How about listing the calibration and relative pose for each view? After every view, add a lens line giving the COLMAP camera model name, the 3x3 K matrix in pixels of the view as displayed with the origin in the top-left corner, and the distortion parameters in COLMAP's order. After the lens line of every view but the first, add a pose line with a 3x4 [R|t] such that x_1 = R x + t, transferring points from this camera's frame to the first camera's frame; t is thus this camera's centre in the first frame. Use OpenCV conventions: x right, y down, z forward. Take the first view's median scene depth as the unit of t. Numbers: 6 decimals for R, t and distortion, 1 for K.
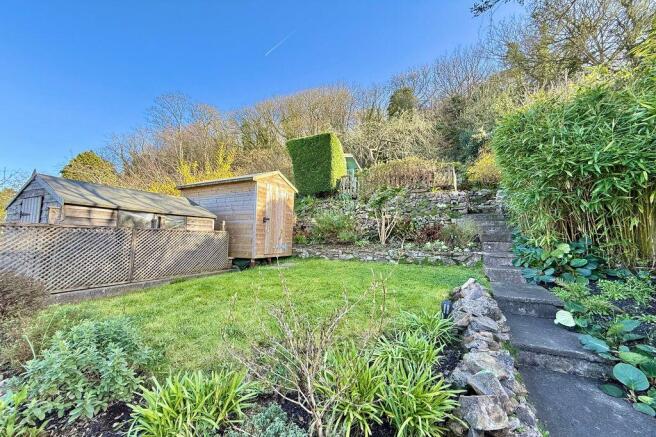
lens RADIAL K [[260.6, 0, 328.2], [0, 260.6, 212.7], [0, 0, 1]] dist [-0.000279, -0.000771]
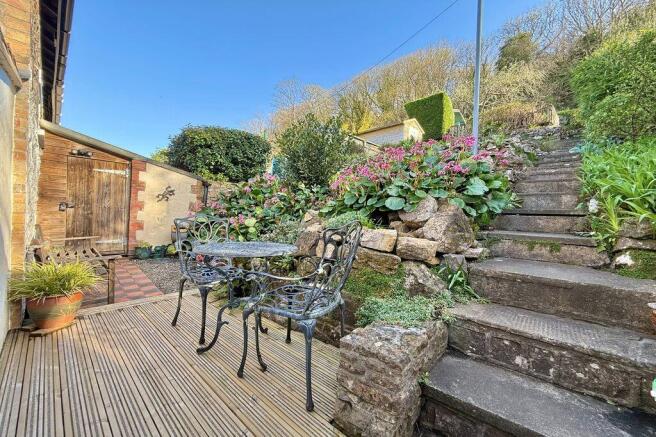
lens RADIAL K [[260.6, 0, 328.0], [0, 260.6, 220.8], [0, 0, 1]] dist [-0.000279, -0.000771]
pose [[0.946986, 0.025088, -0.320294, -0.121912], [0.012658, 0.993259, 0.115226, 0.202449], [0.321025, -0.113171, 0.940285, -0.558917]]
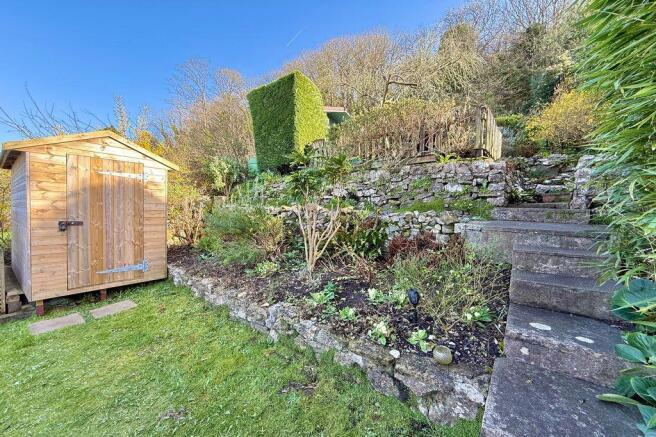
lens RADIAL K [[260.6, 0, 326.9], [0, 260.6, 221.2], [0, 0, 1]] dist [-0.000279, -0.000771]
pose [[0.982449, 0.017851, -0.185676, 0.252872], [0.008726, 0.989923, 0.141340, -0.034581], [0.186328, -0.140479, 0.972393, 0.387334]]
